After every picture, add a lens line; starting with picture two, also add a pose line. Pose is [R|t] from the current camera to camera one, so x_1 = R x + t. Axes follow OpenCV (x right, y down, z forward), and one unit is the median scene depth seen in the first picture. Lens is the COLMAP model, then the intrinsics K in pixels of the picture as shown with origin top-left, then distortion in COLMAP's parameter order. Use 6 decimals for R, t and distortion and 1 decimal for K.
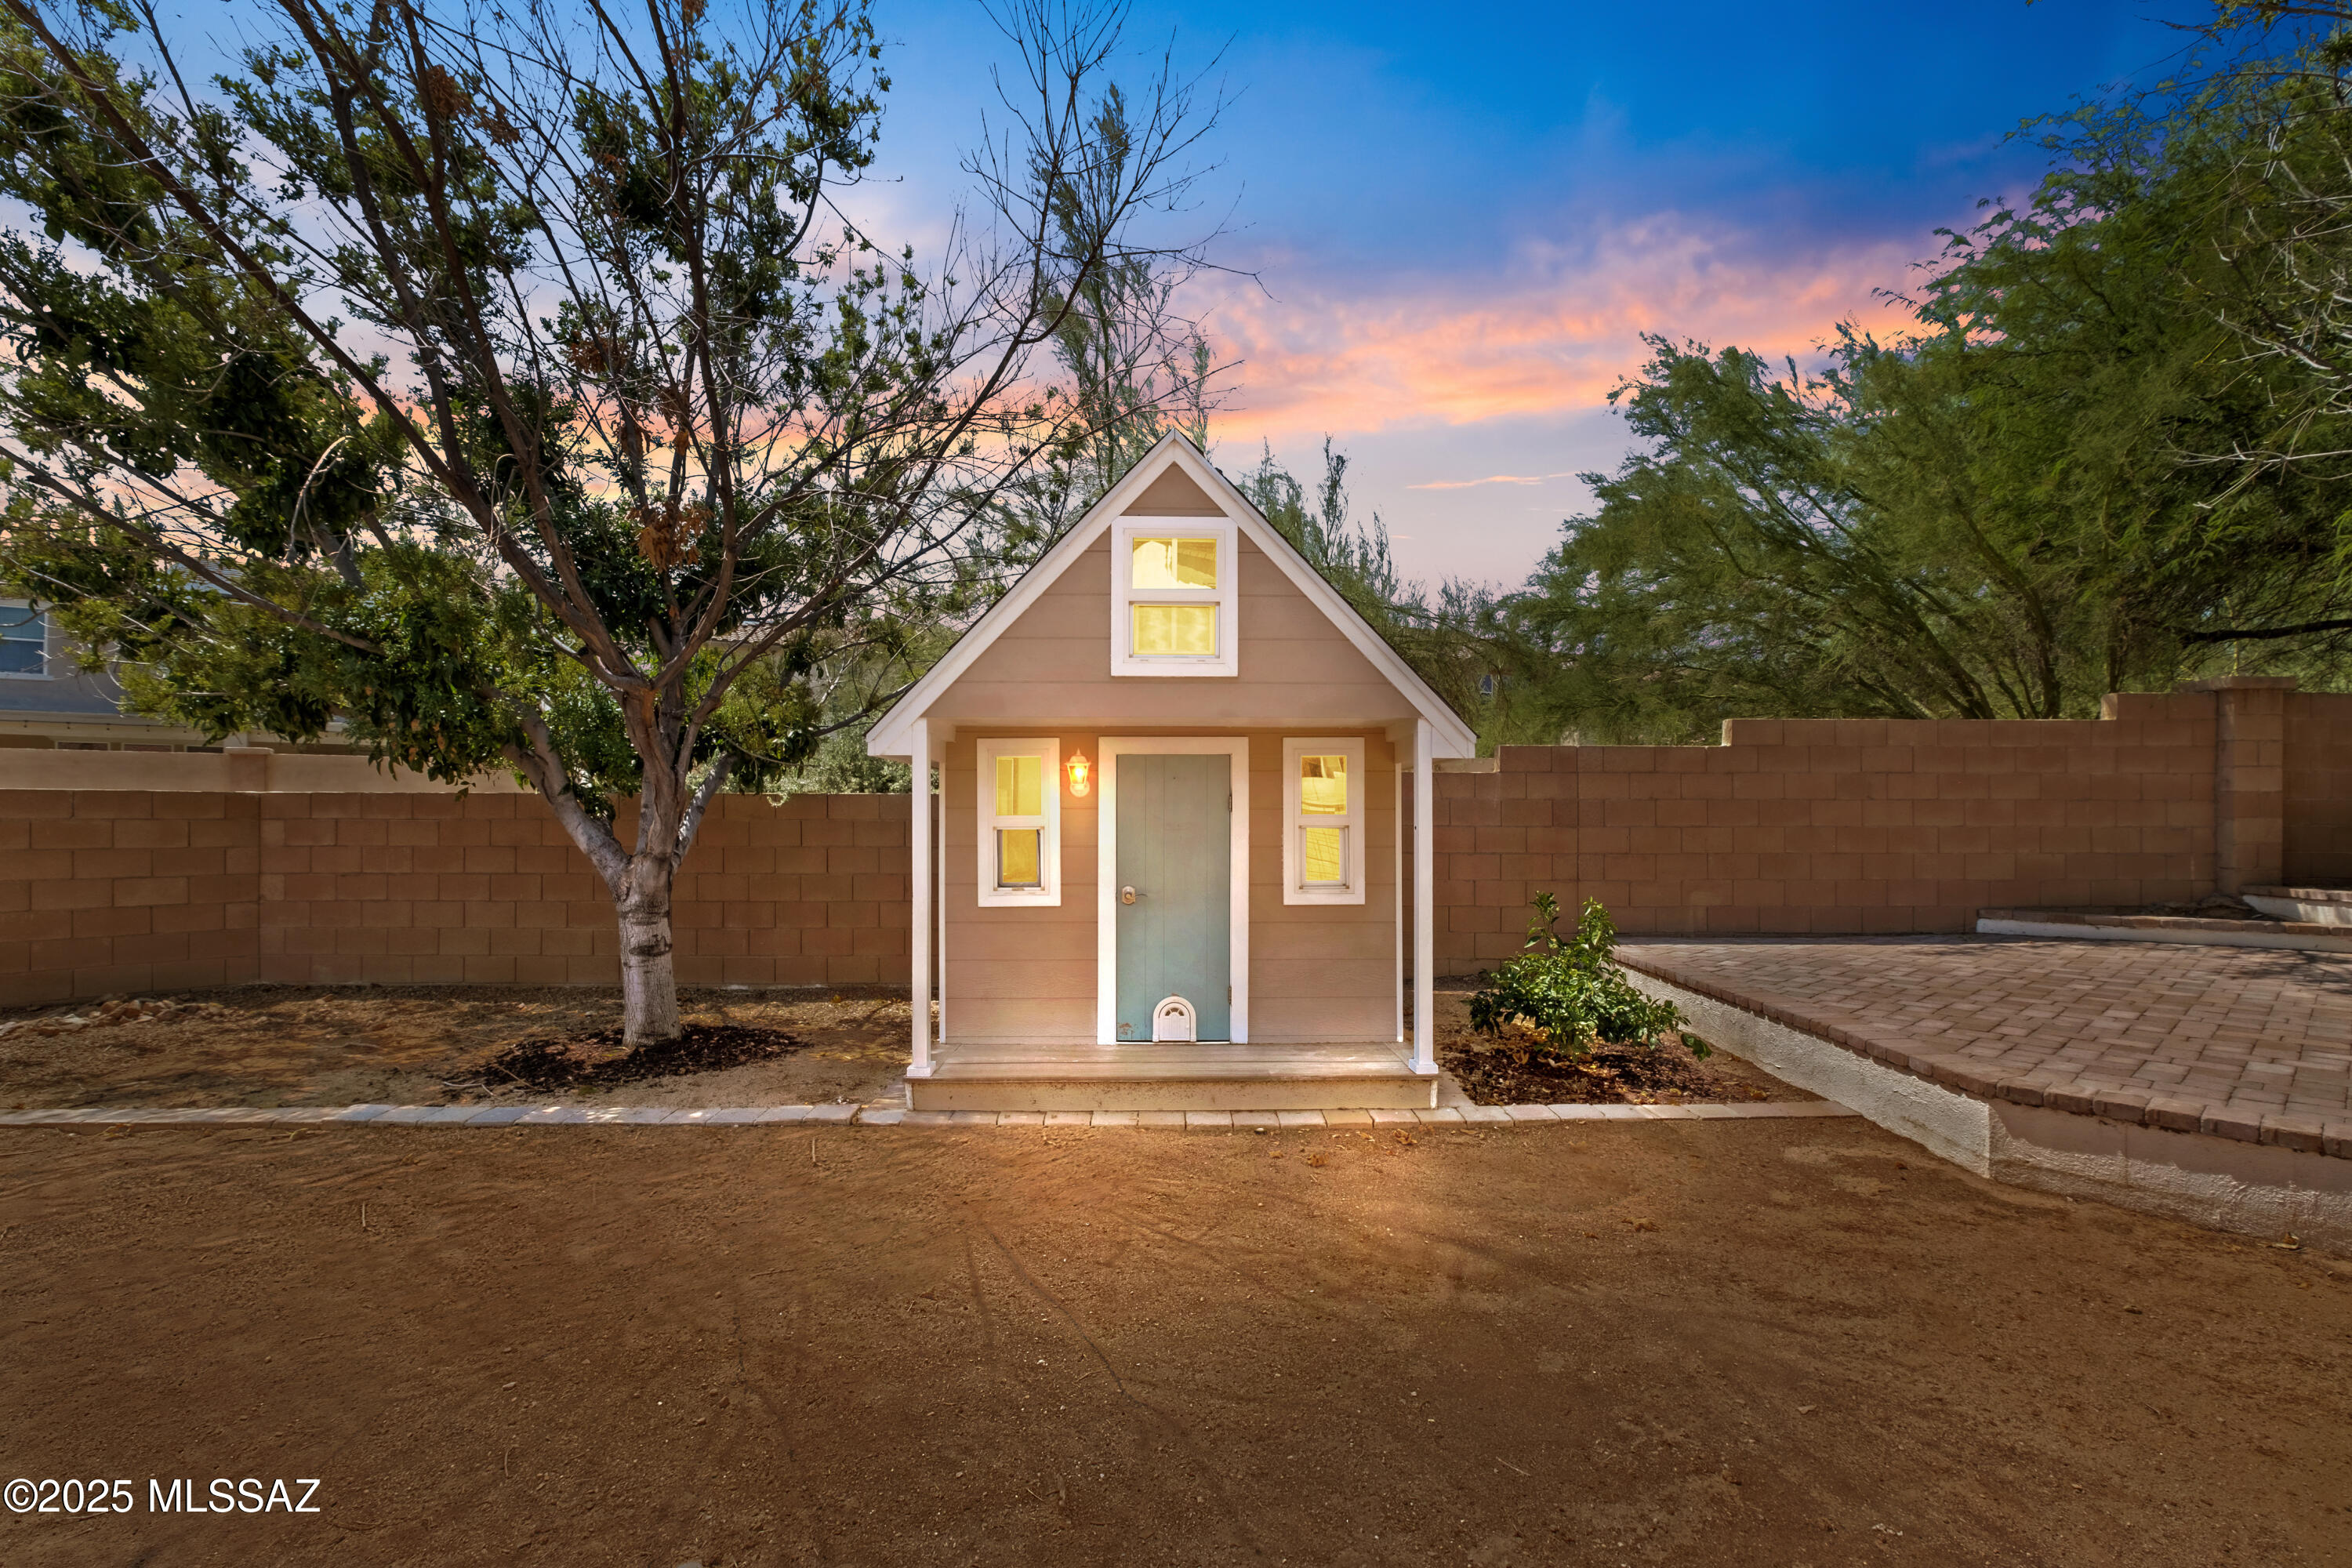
lens RADIAL K [[1007.0, 0, 1175.5], [0, 1007.0, 799.1], [0, 0, 1]] dist [0.000707, -0.002996]
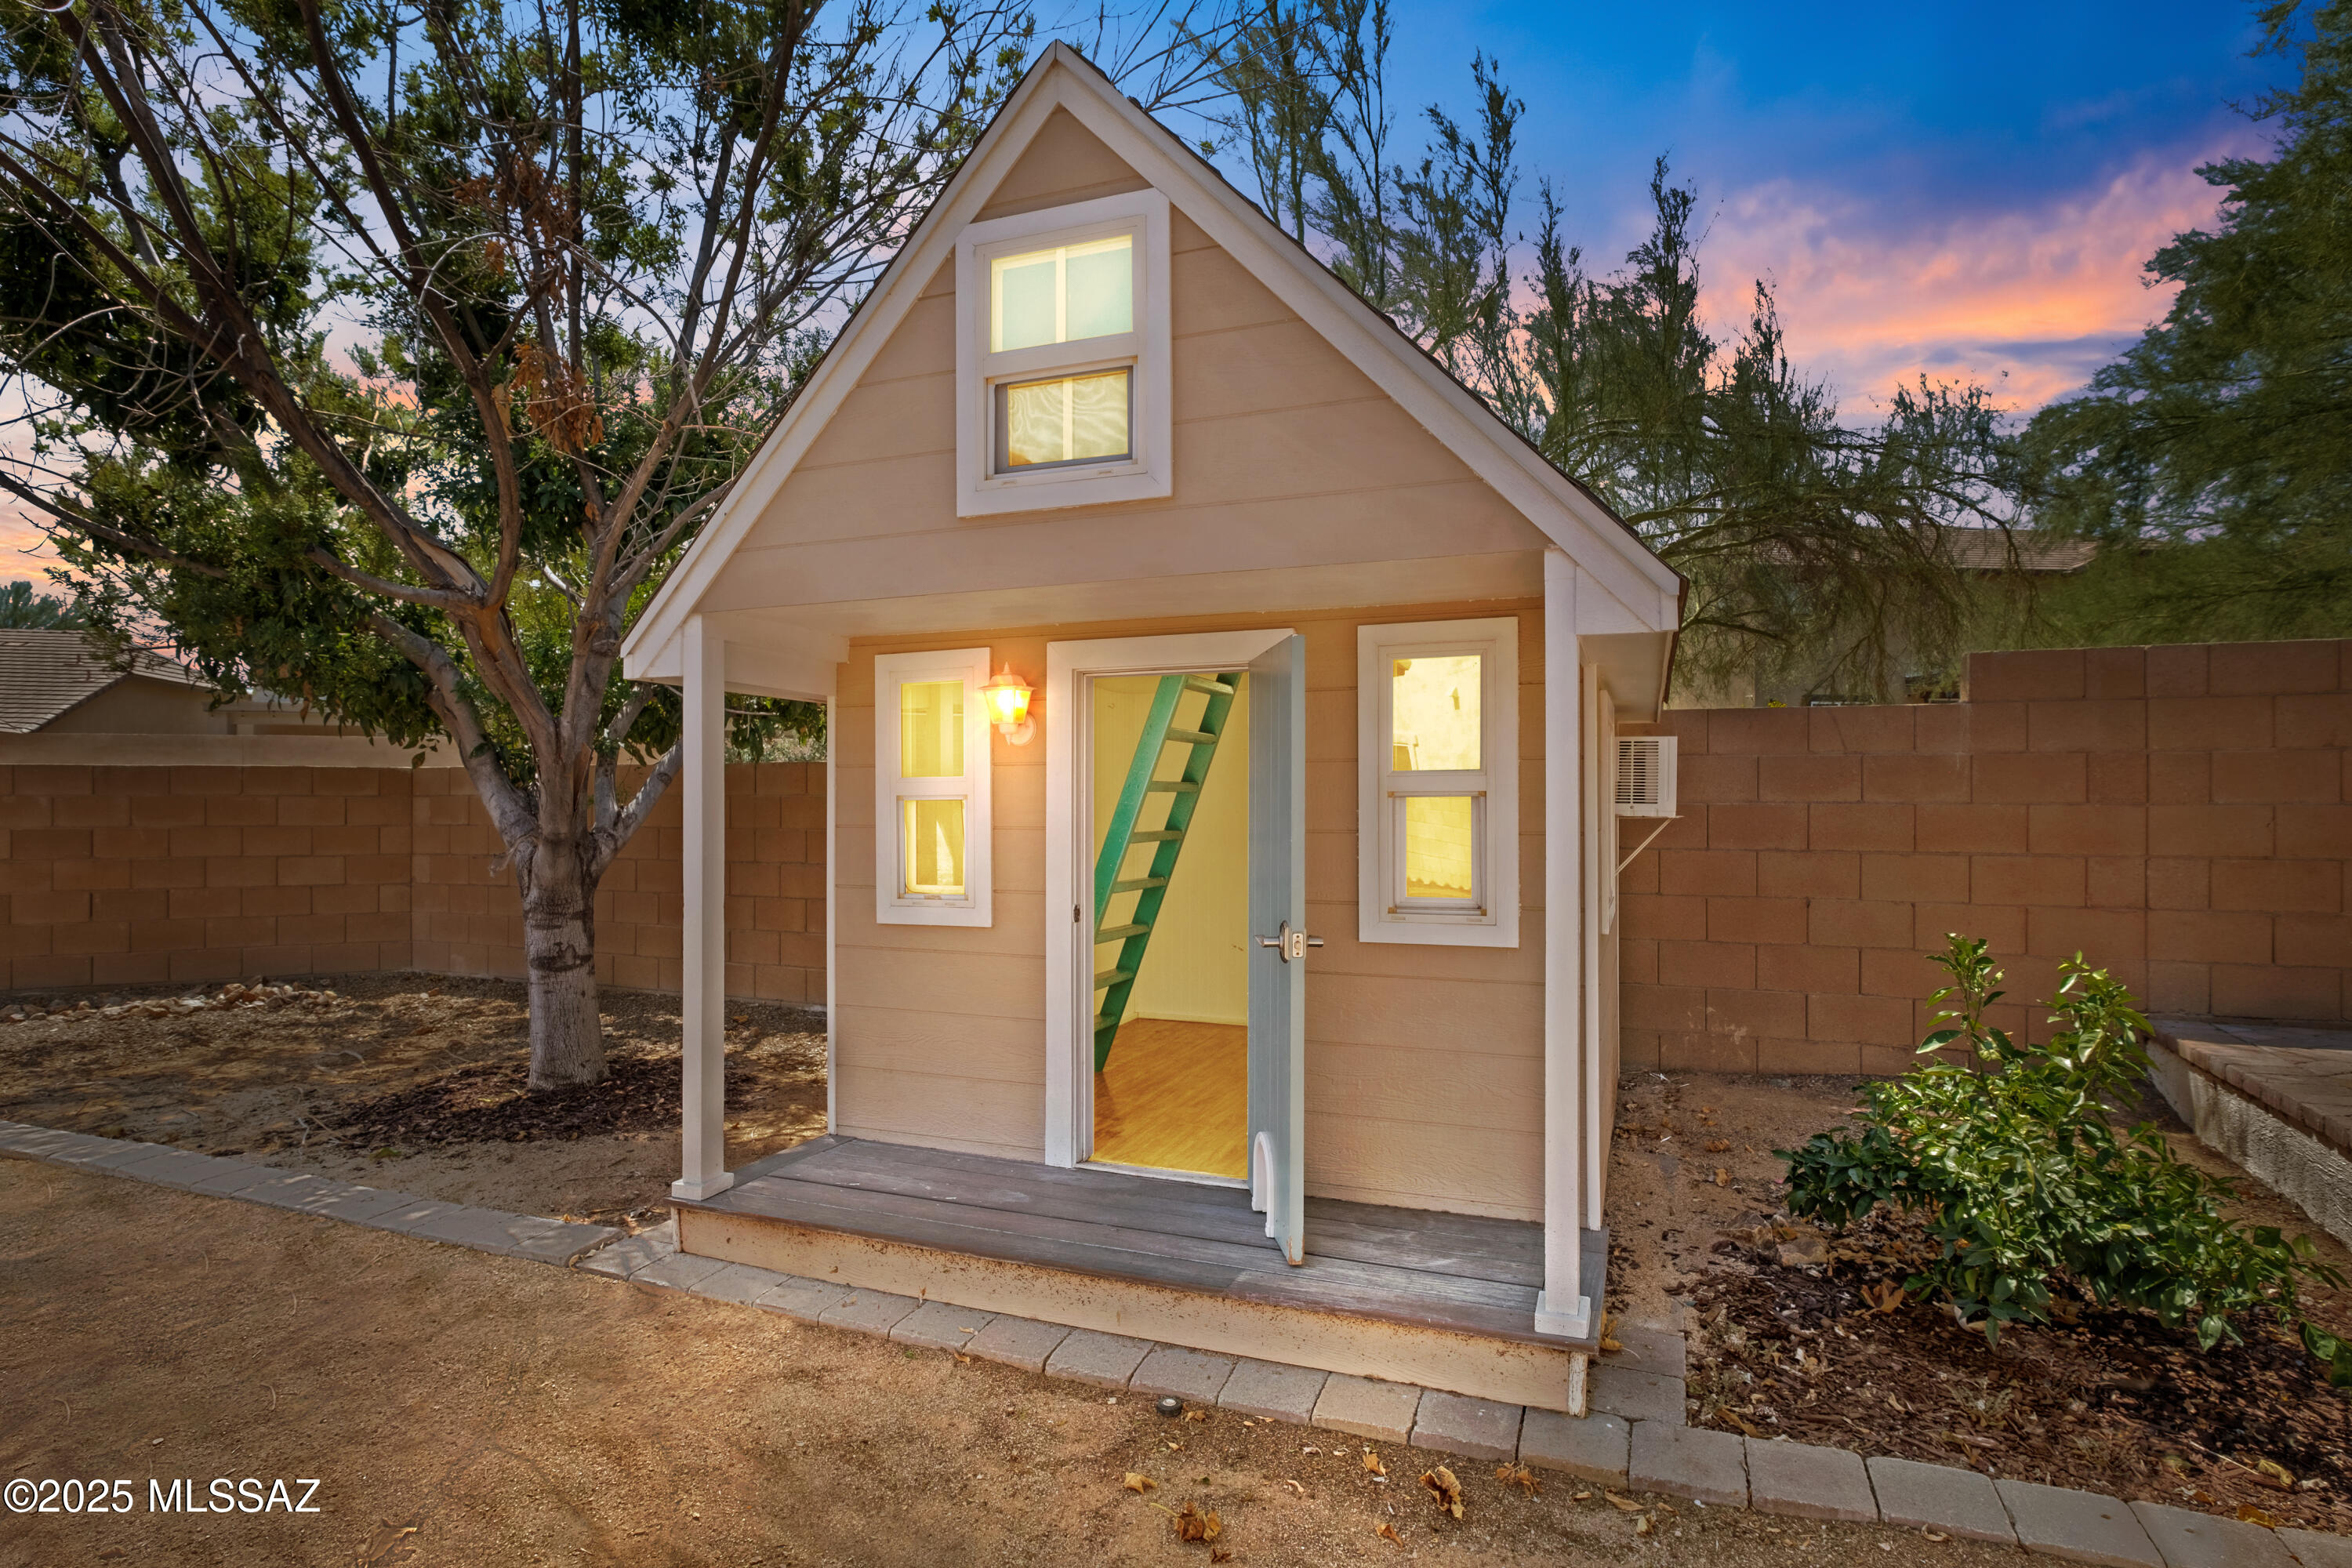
lens RADIAL K [[1179.0, 0, 1176.2], [0, 1179.0, 787.8], [0, 0, 1]] dist [-0.009388, -0.000868]
pose [[0.924738, -0.005324, -0.380568, 0.254380], [0.006489, 0.999977, 0.001778, 0.022485], [0.380550, -0.004113, 0.924751, 0.391561]]
